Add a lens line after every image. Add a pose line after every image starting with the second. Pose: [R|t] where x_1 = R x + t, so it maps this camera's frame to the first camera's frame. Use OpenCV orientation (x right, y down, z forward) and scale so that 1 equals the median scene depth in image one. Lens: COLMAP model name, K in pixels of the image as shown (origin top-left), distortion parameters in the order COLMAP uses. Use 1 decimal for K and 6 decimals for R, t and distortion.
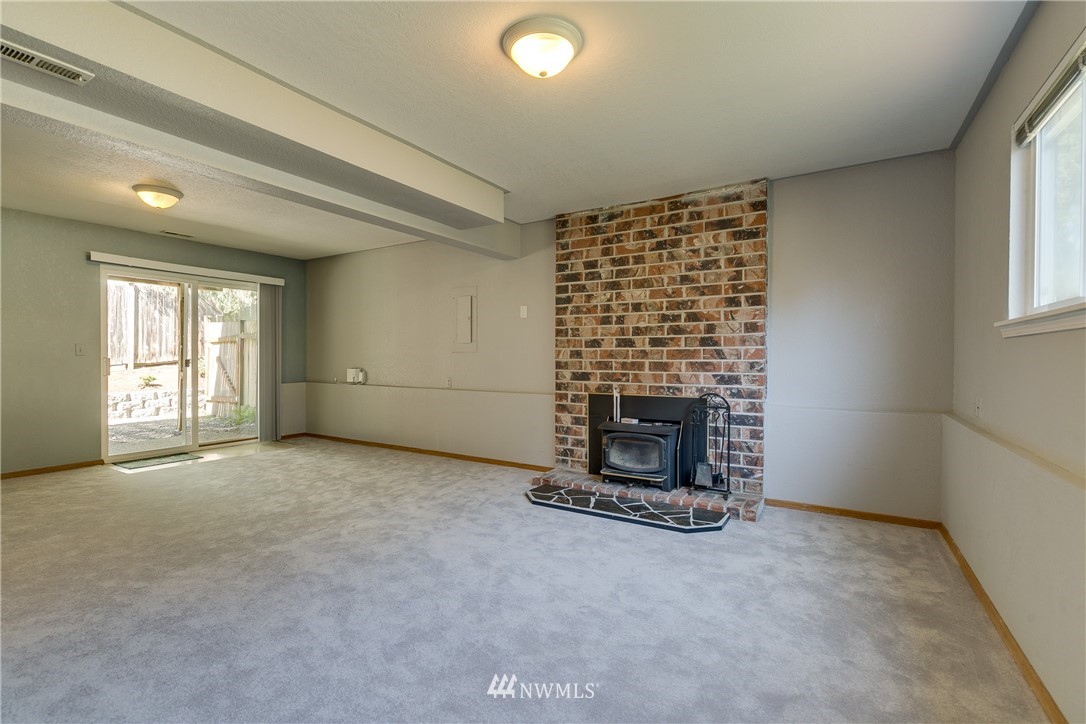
lens RADIAL K [[490.4, 0, 548.1], [0, 490.4, 361.3], [0, 0, 1]] dist [-0.001379, -0.000449]
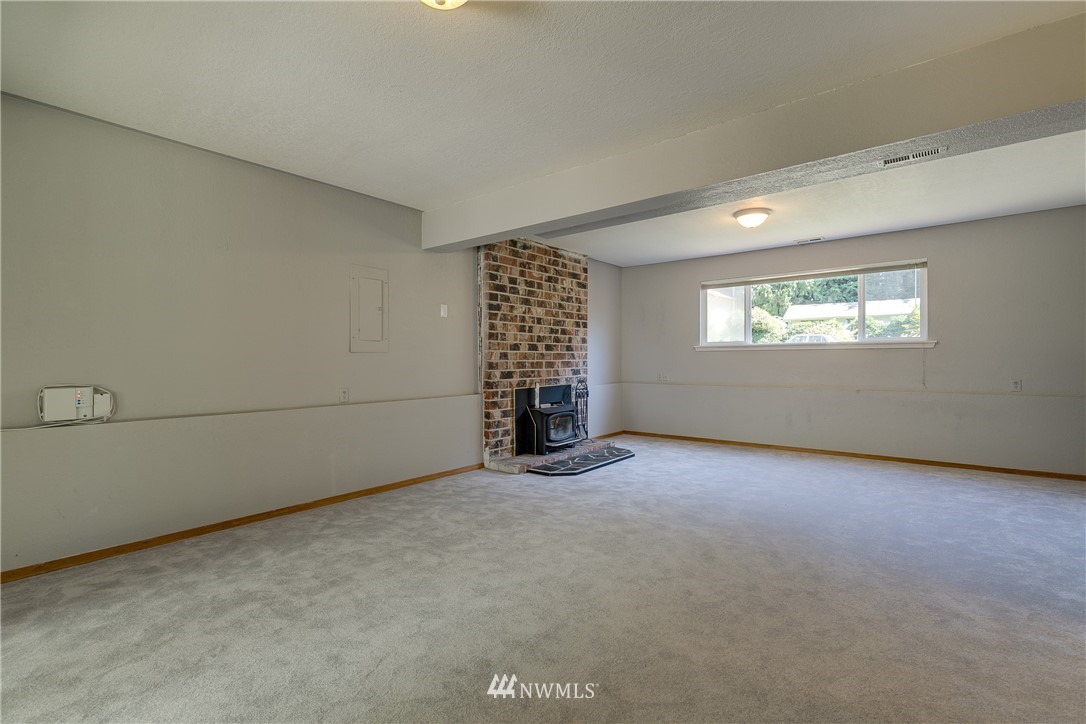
lens RADIAL K [[490.4, 0, 550.1], [0, 490.4, 357.6], [0, 0, 1]] dist [-0.001379, -0.000449]
pose [[0.115823, -0.002943, 0.993265, -1.150931], [0.007608, 0.999969, 0.002076, -0.012939], [-0.993241, 0.007316, 0.115842, 0.819155]]
